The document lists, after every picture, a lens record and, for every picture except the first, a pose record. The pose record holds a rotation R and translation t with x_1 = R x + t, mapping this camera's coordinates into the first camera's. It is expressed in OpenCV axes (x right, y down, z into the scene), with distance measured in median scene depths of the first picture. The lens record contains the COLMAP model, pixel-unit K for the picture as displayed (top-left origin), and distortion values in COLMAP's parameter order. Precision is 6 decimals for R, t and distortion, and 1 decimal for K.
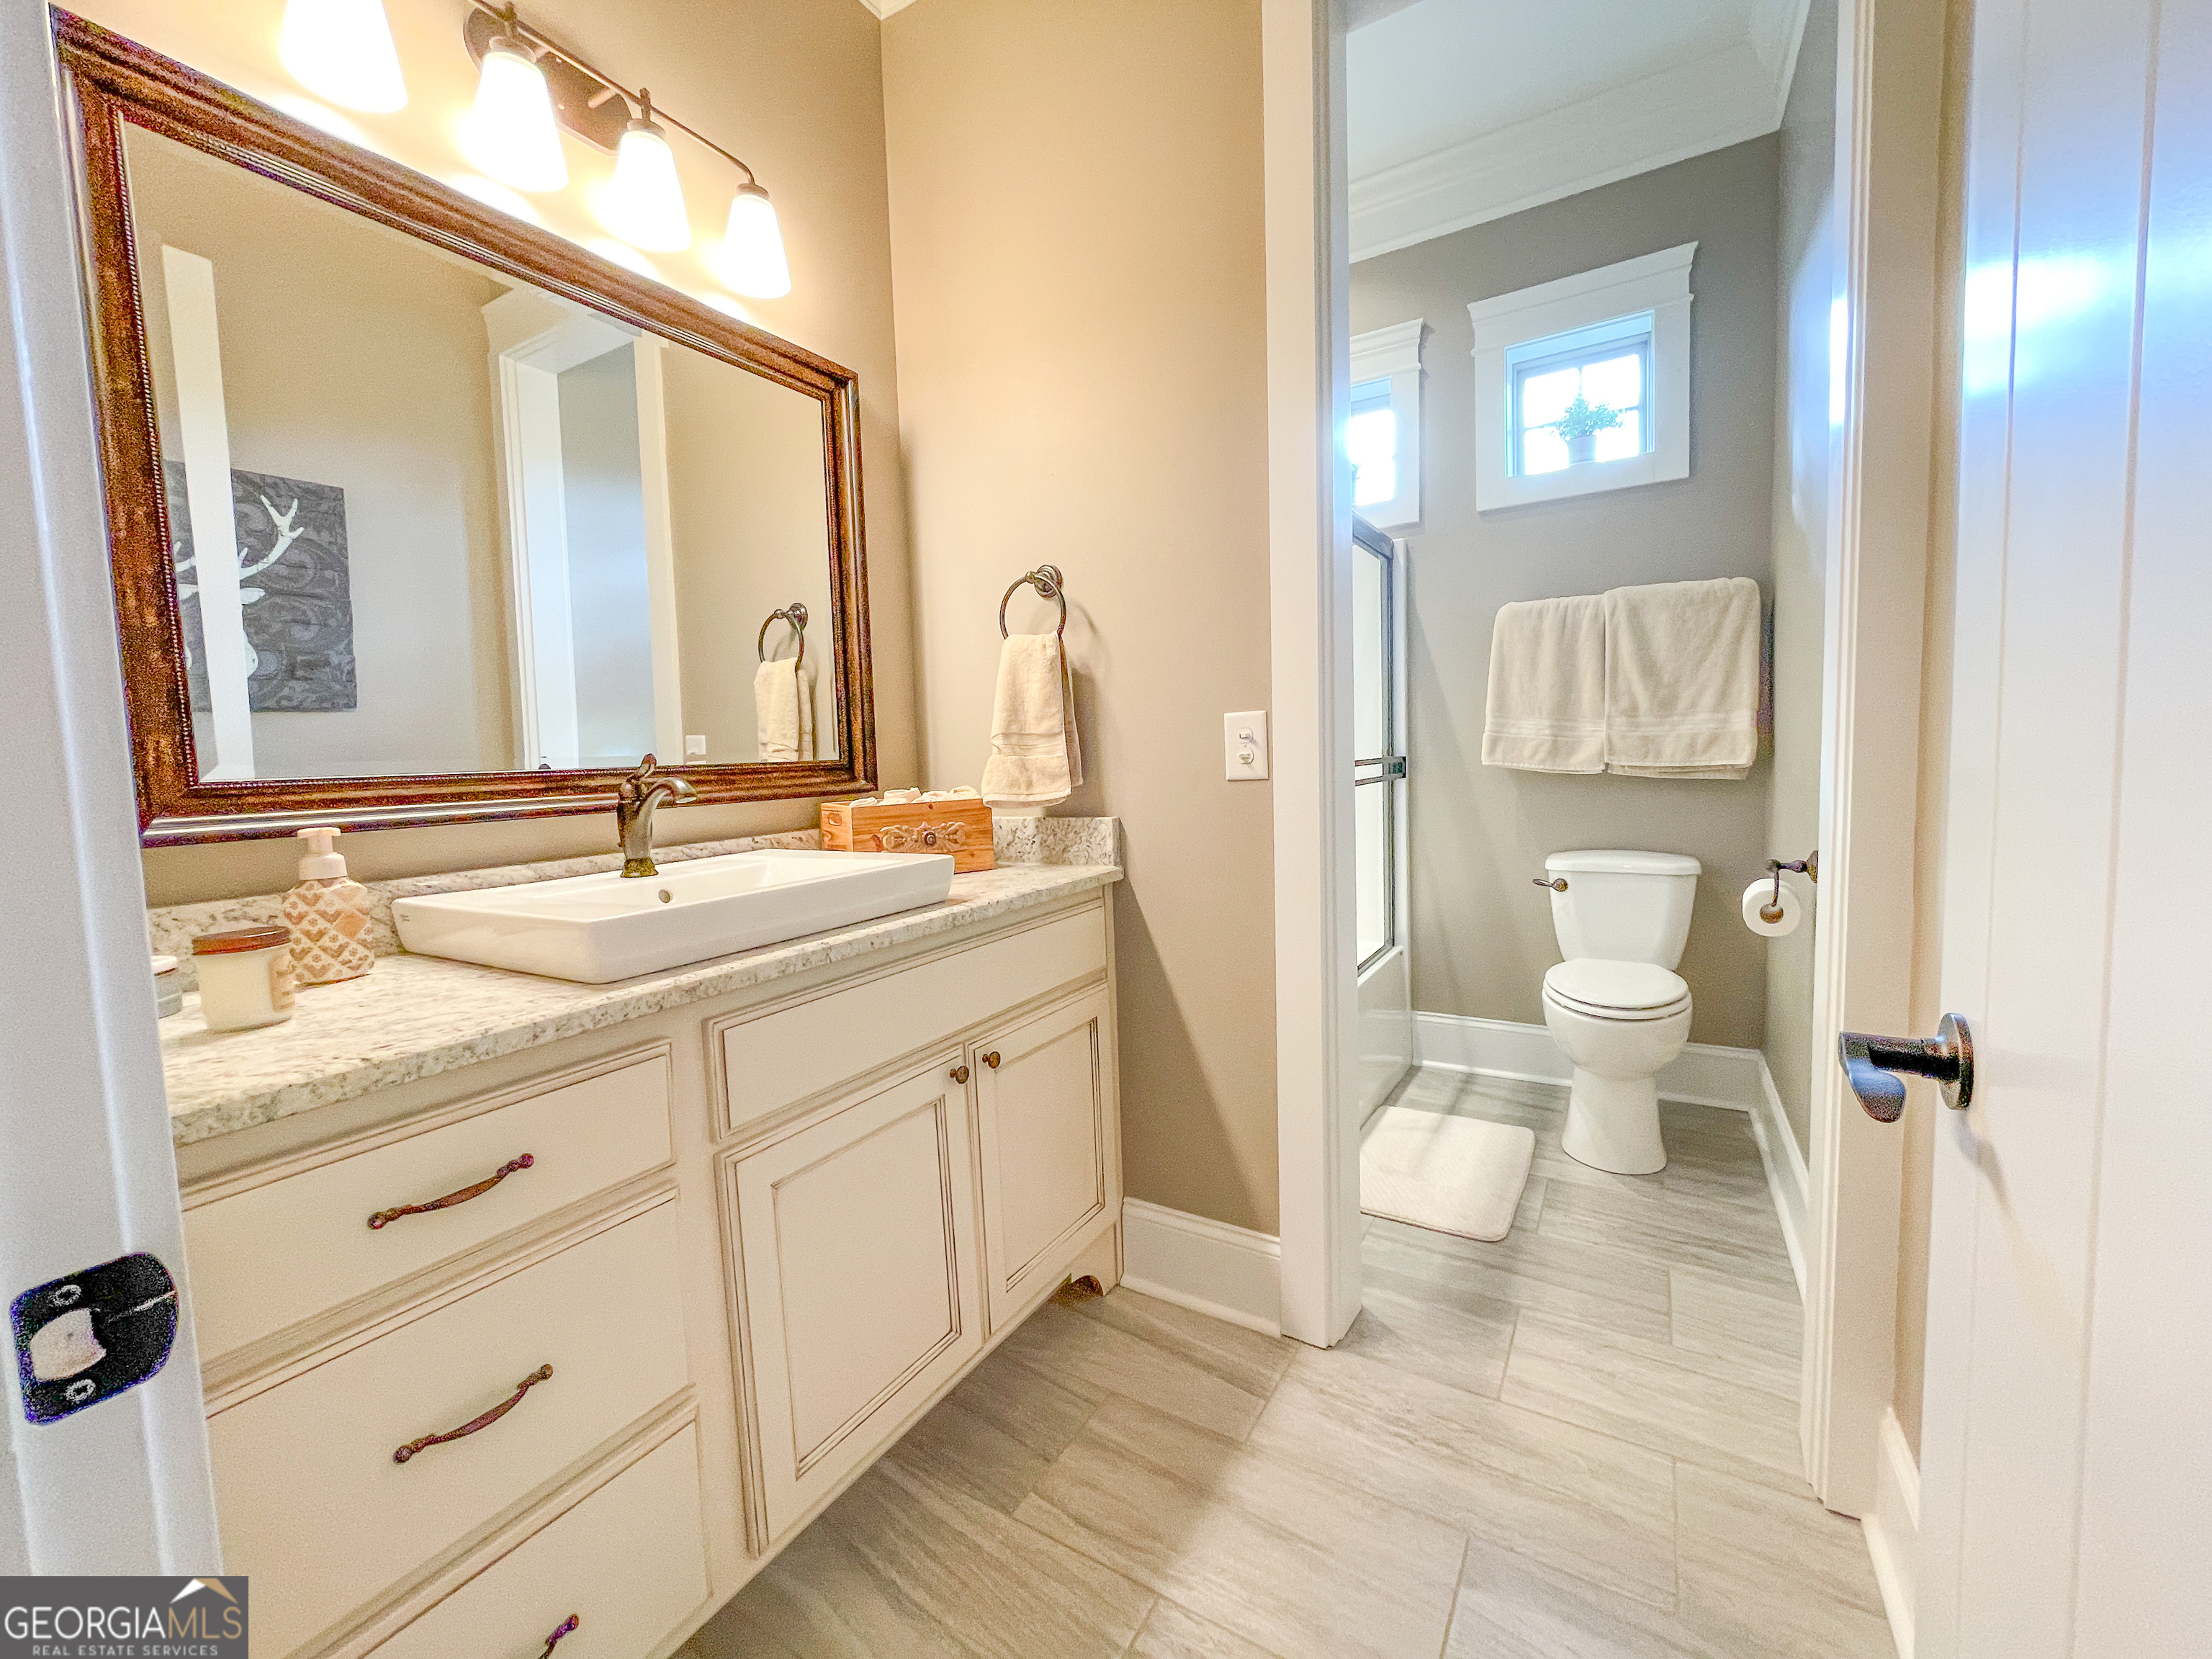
lens RADIAL K [[891.9, 0, 1107.4], [0, 891.9, 821.7], [0, 0, 1]] dist [-0.001905, -0.001261]
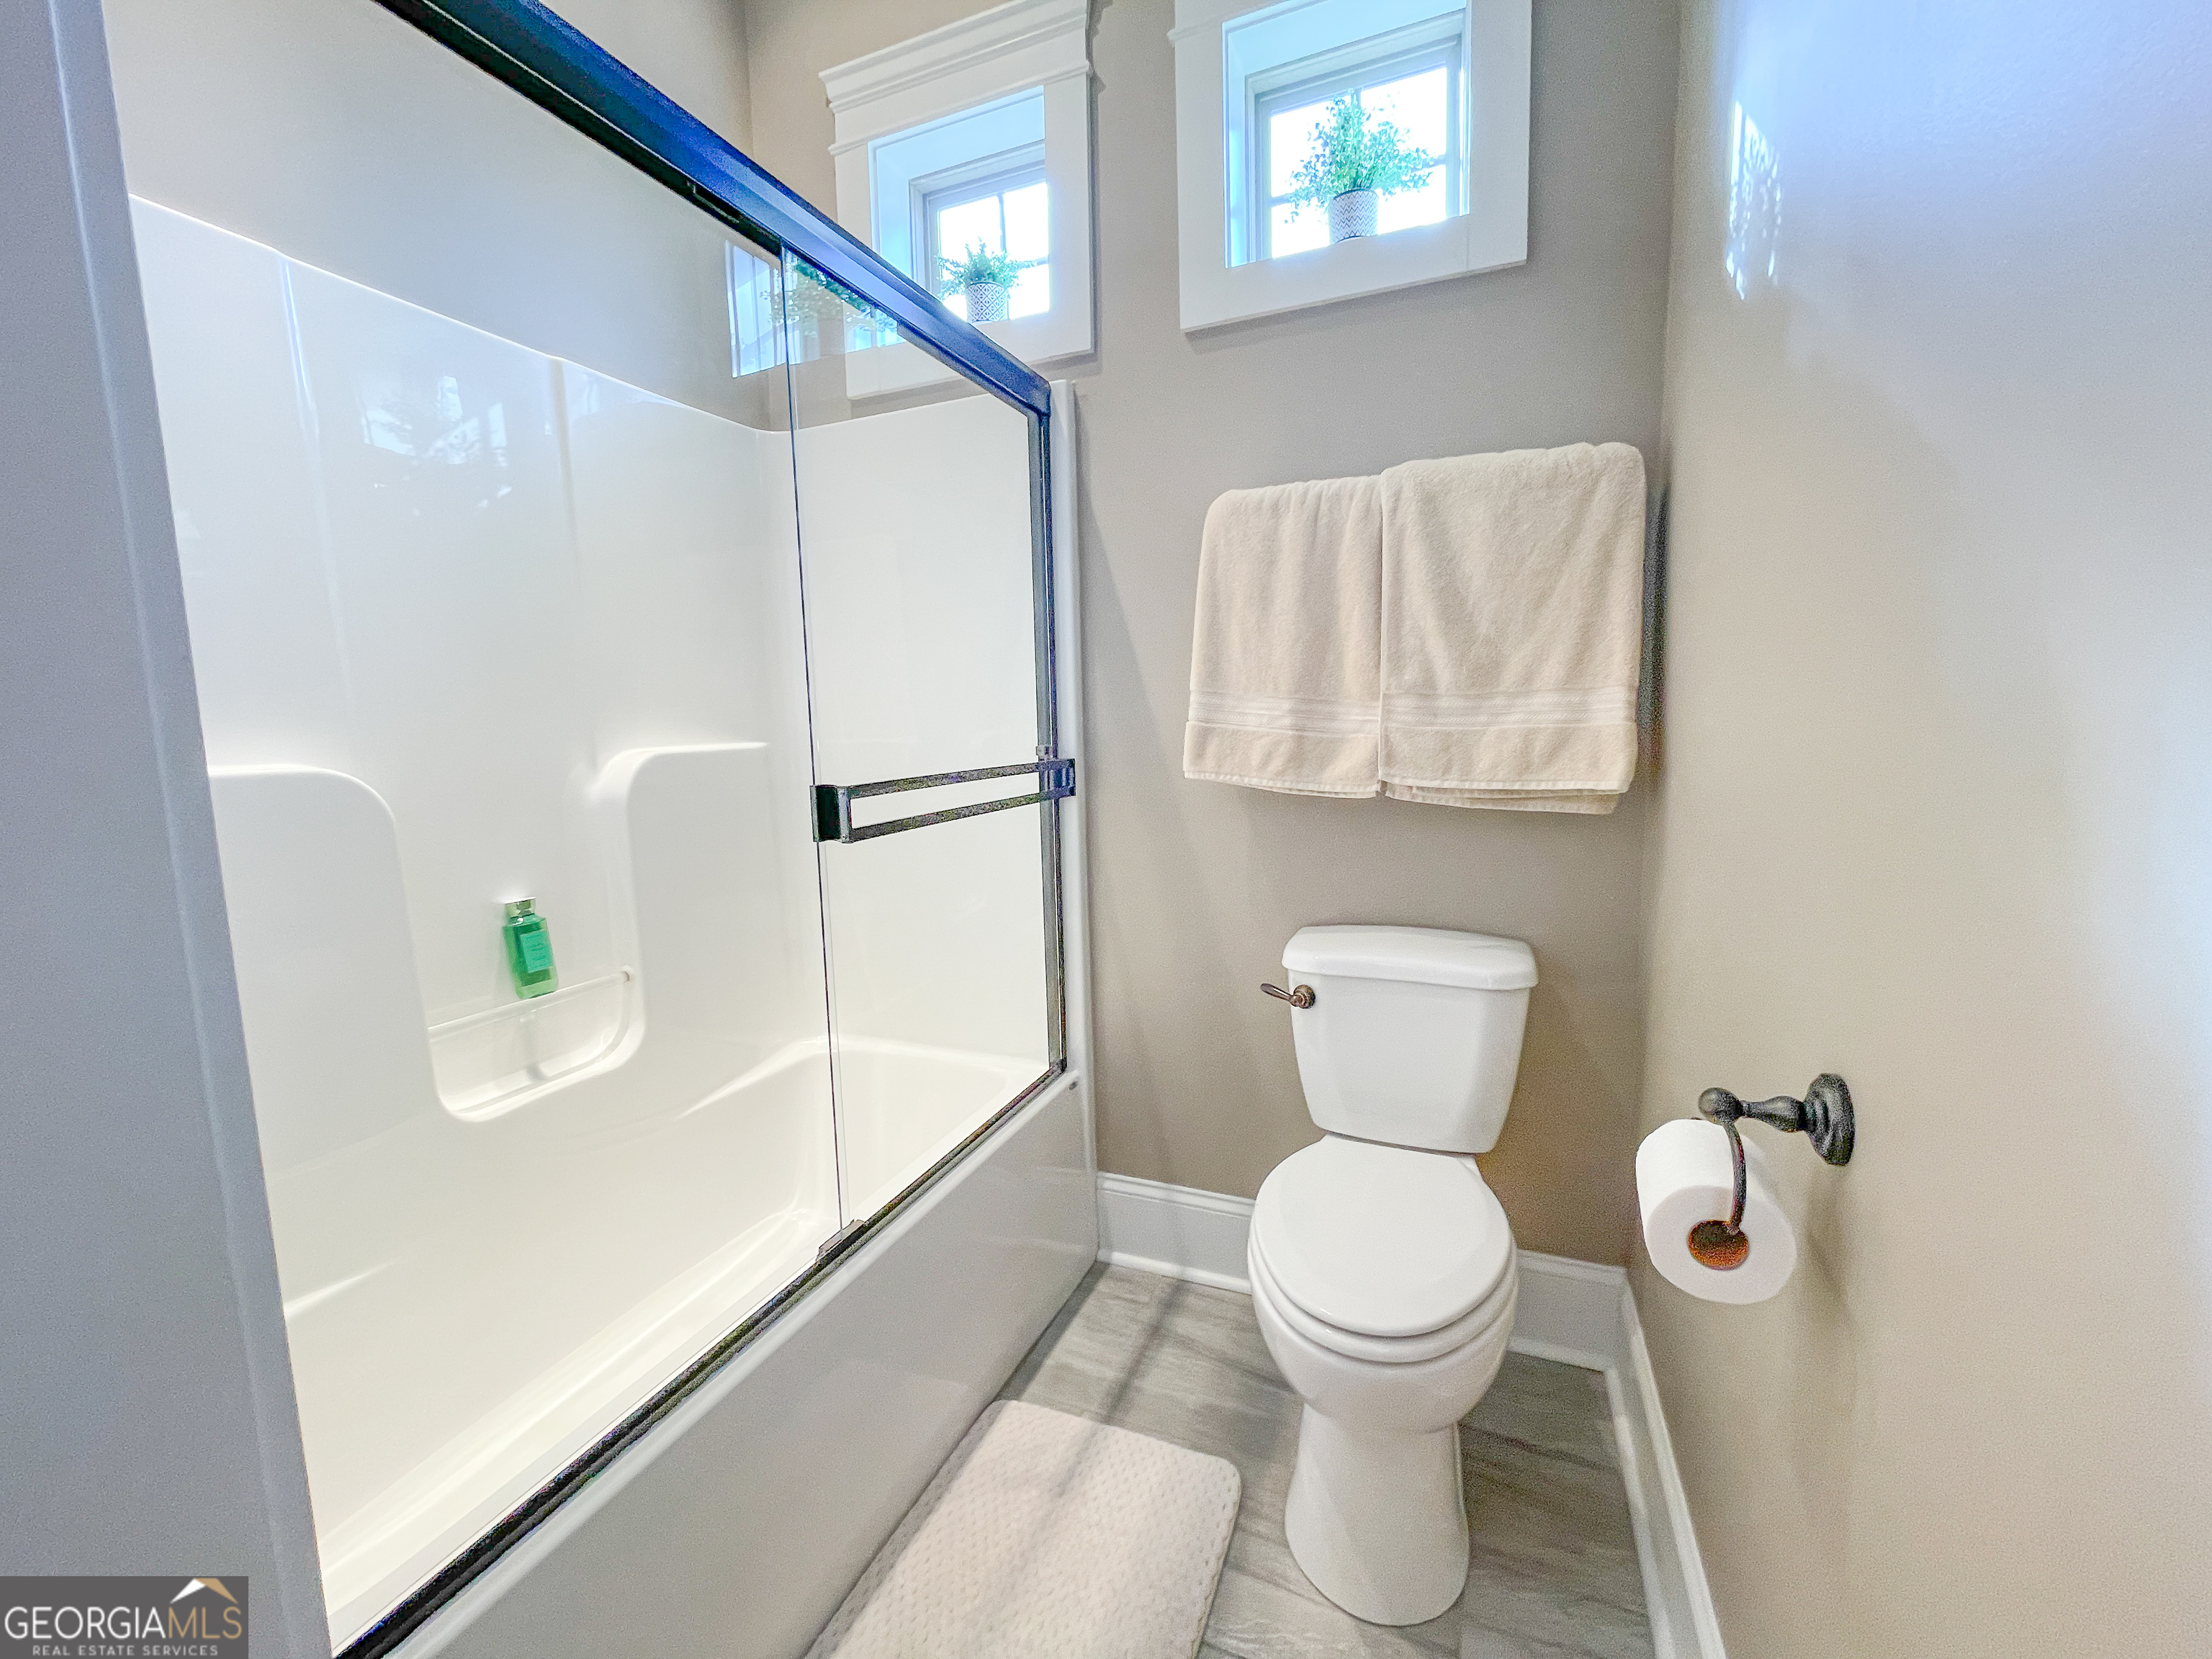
lens RADIAL K [[891.9, 0, 1108.6], [0, 891.9, 826.7], [0, 0, 1]] dist [-0.001905, -0.001261]
pose [[0.989268, -0.007924, 0.145898, 0.305780], [0.002514, 0.999304, 0.037227, -0.057611], [-0.146091, -0.036460, 0.988599, 0.468048]]
